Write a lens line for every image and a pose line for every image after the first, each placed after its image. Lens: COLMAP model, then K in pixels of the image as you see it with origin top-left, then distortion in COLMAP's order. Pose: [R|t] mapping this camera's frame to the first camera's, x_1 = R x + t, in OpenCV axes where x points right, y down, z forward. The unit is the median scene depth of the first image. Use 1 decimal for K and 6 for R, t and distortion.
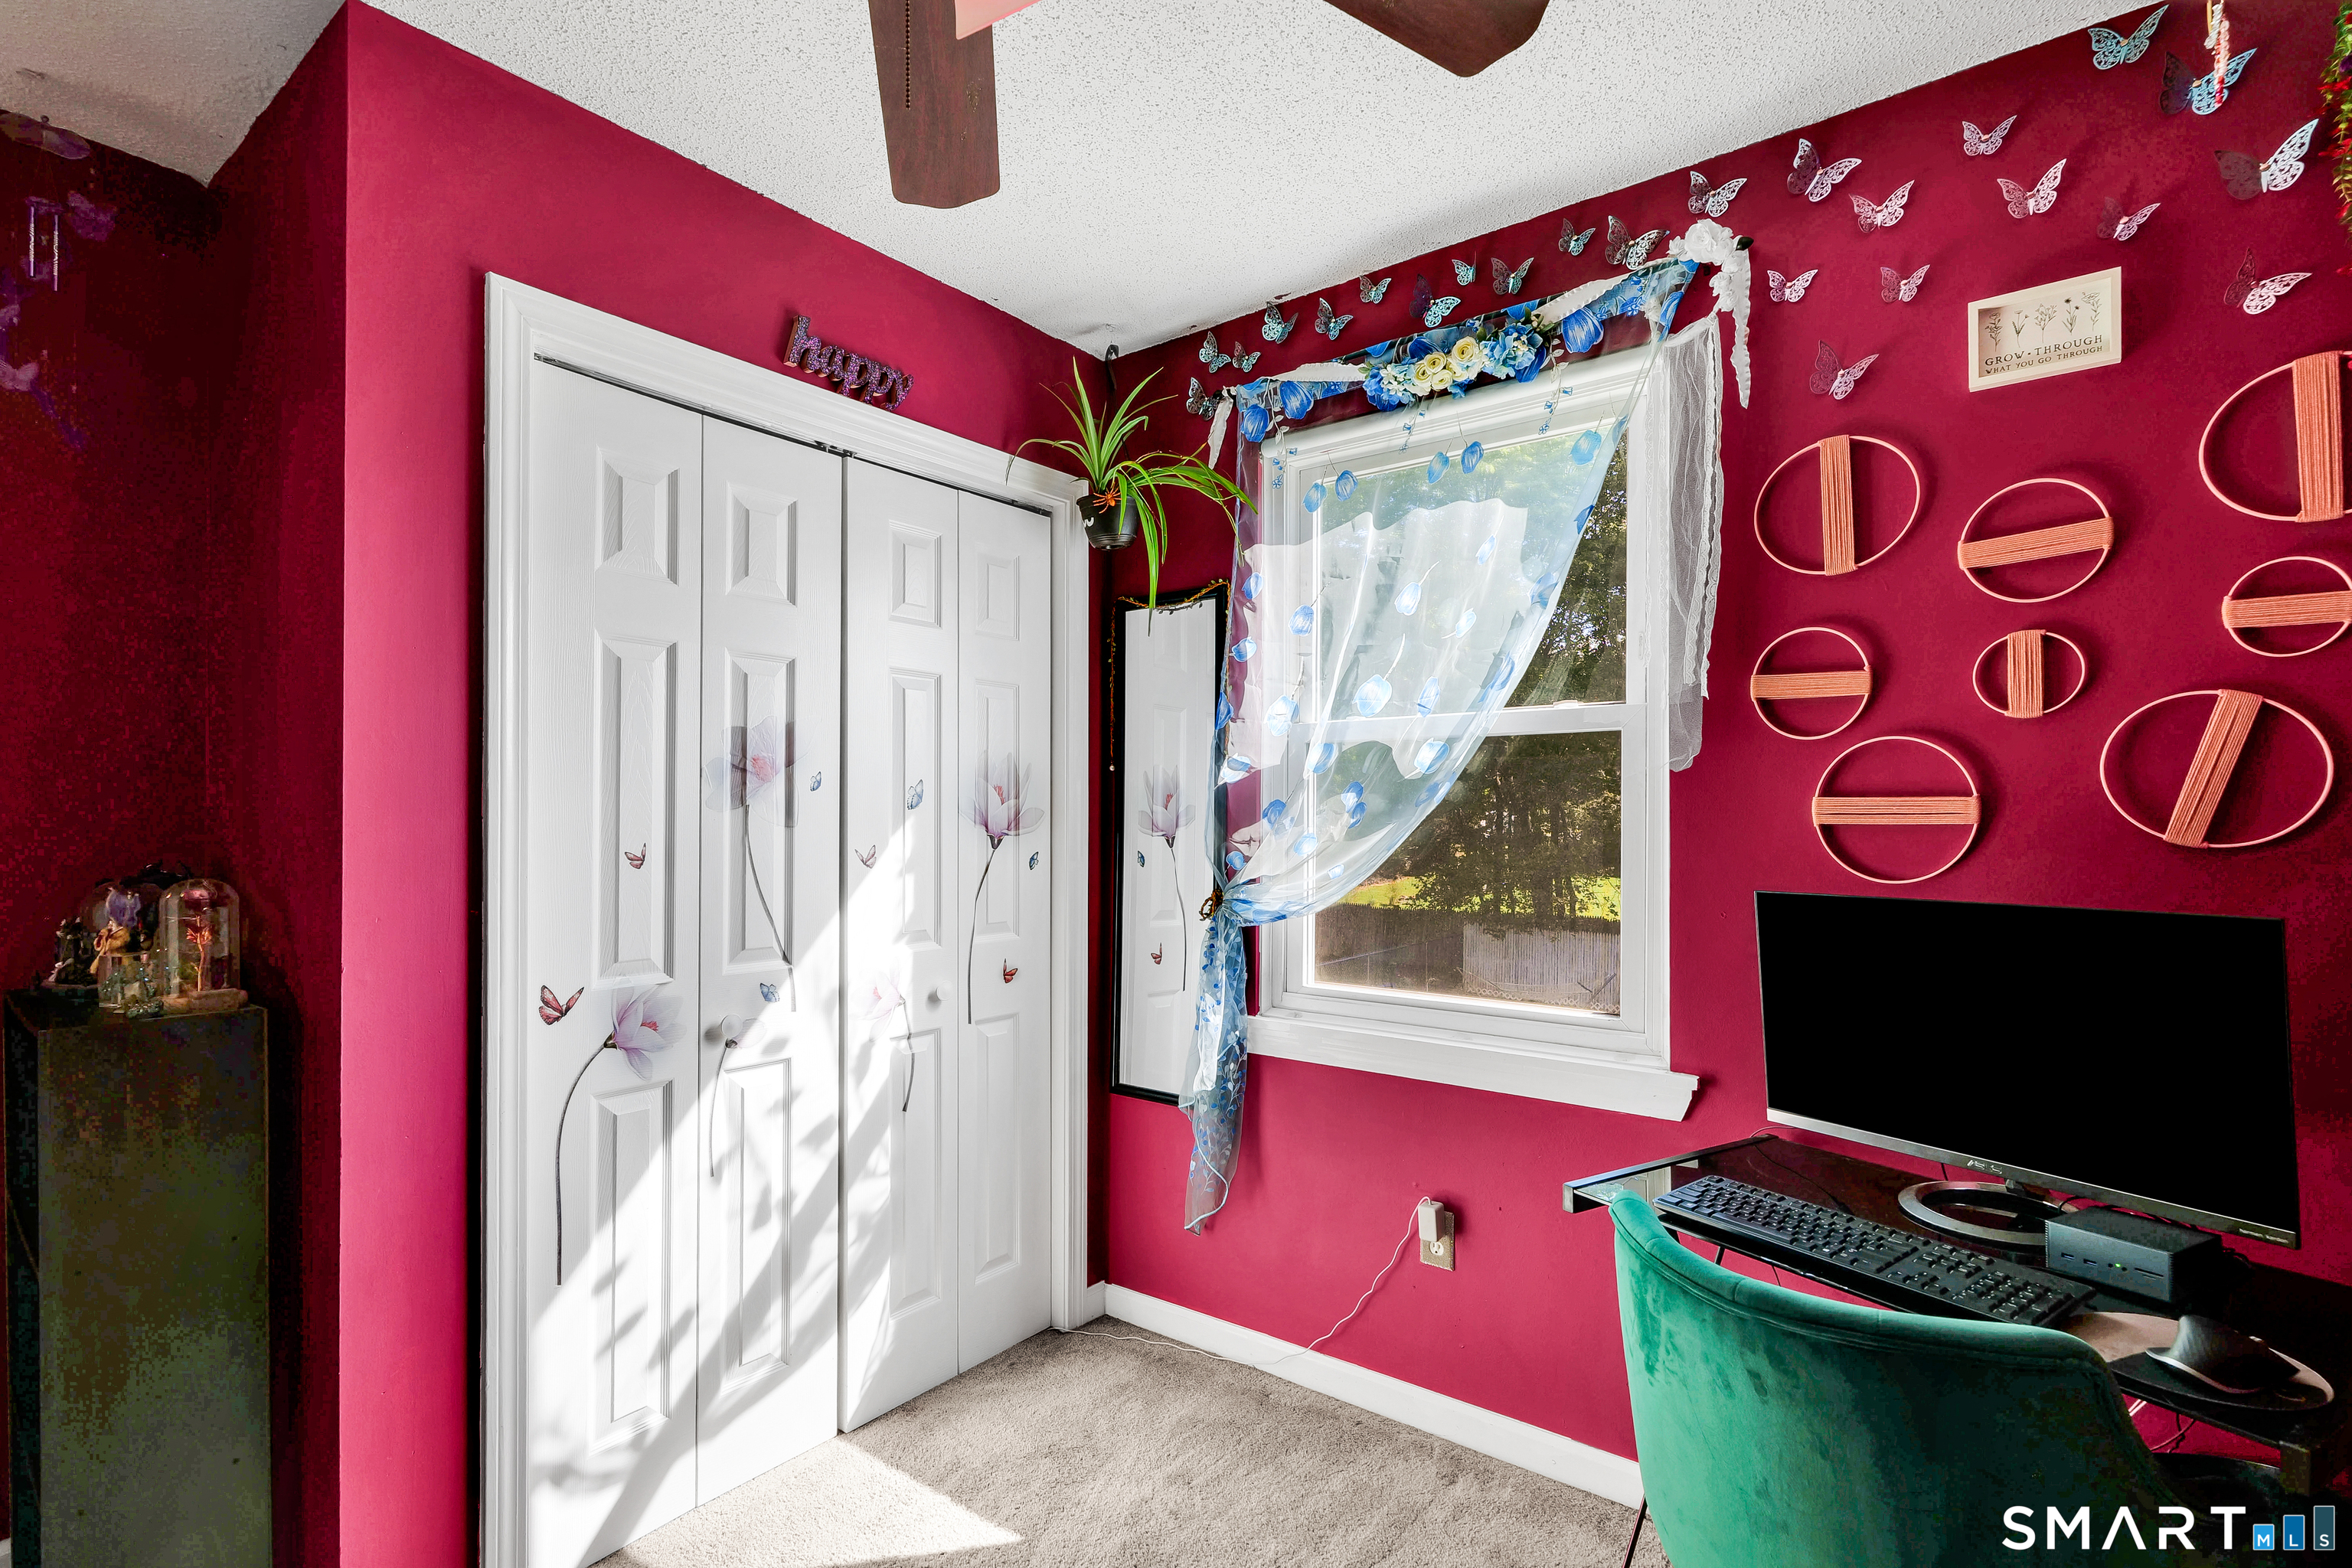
lens RADIAL K [[1108.7, 0, 1183.1], [0, 1108.7, 822.0], [0, 0, 1]] dist [0.000191, -0.000071]
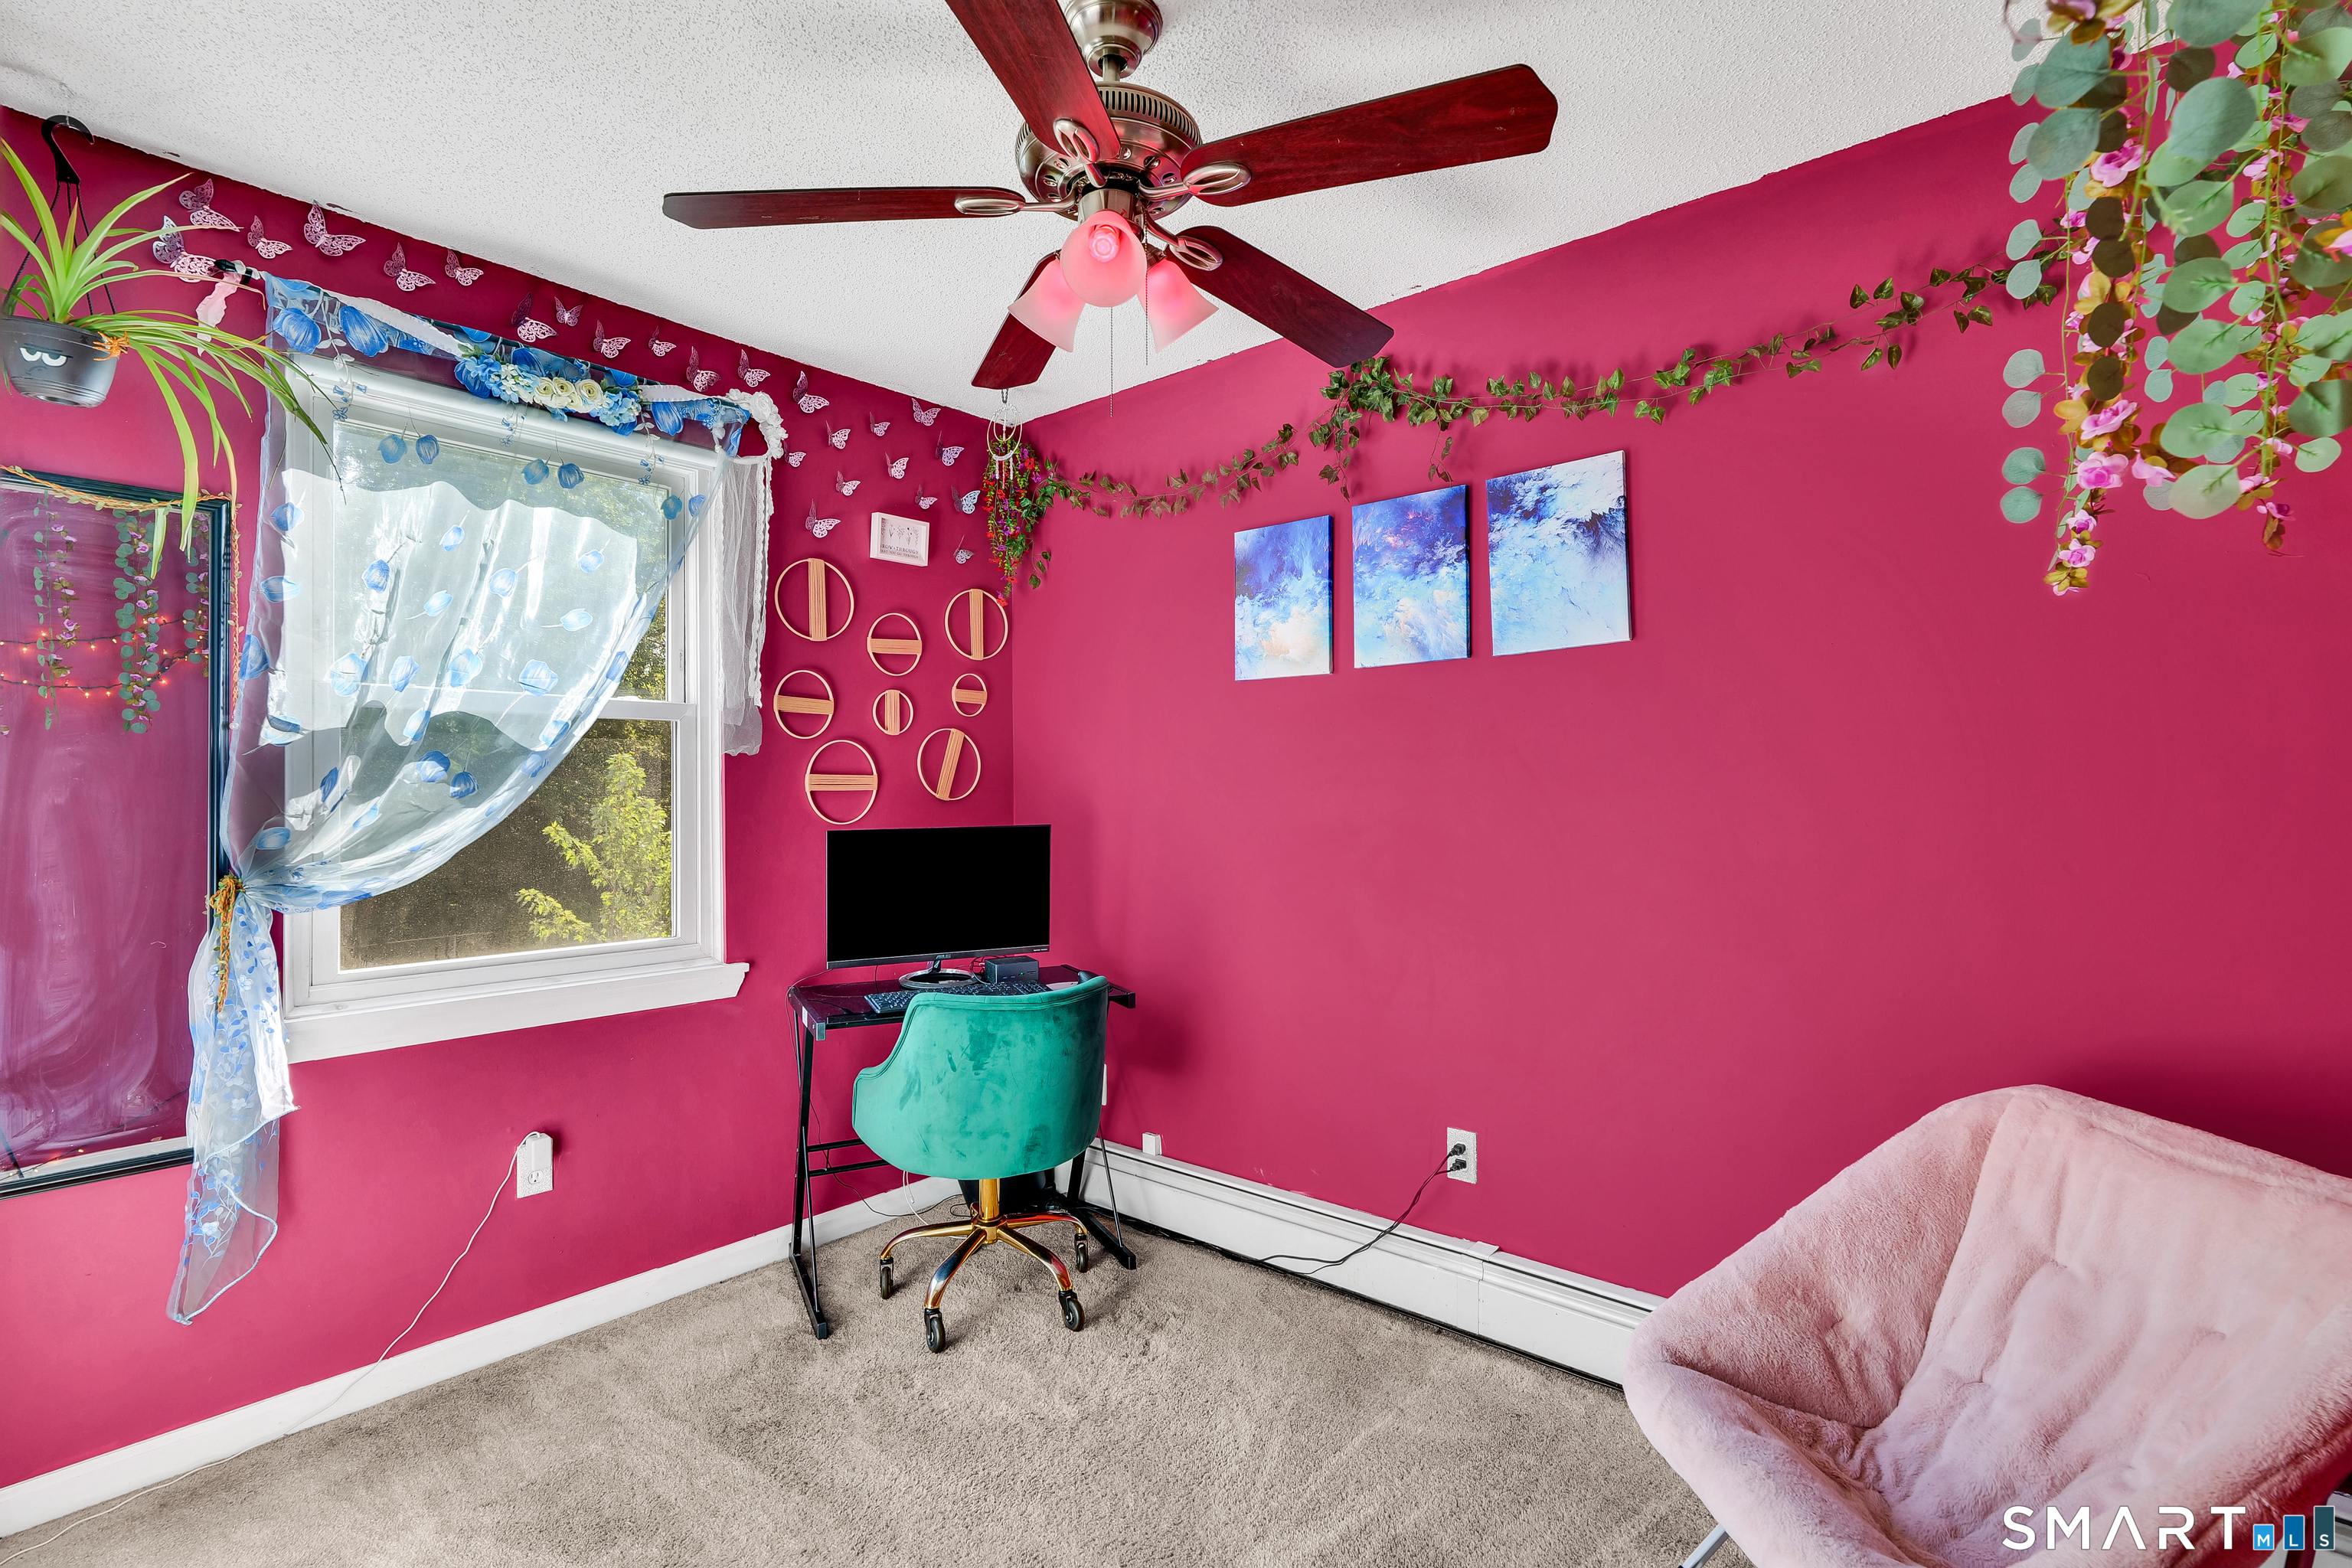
lens RADIAL K [[1097.6, 0, 1176.0], [0, 1097.6, 784.0], [0, 0, 1]] dist [0.000218, -0.000351]
pose [[0.045993, 0.005019, 0.998929, -0.918721], [0.008437, 0.999950, -0.005413, 0.004791], [-0.998906, 0.008676, 0.045949, 0.341675]]
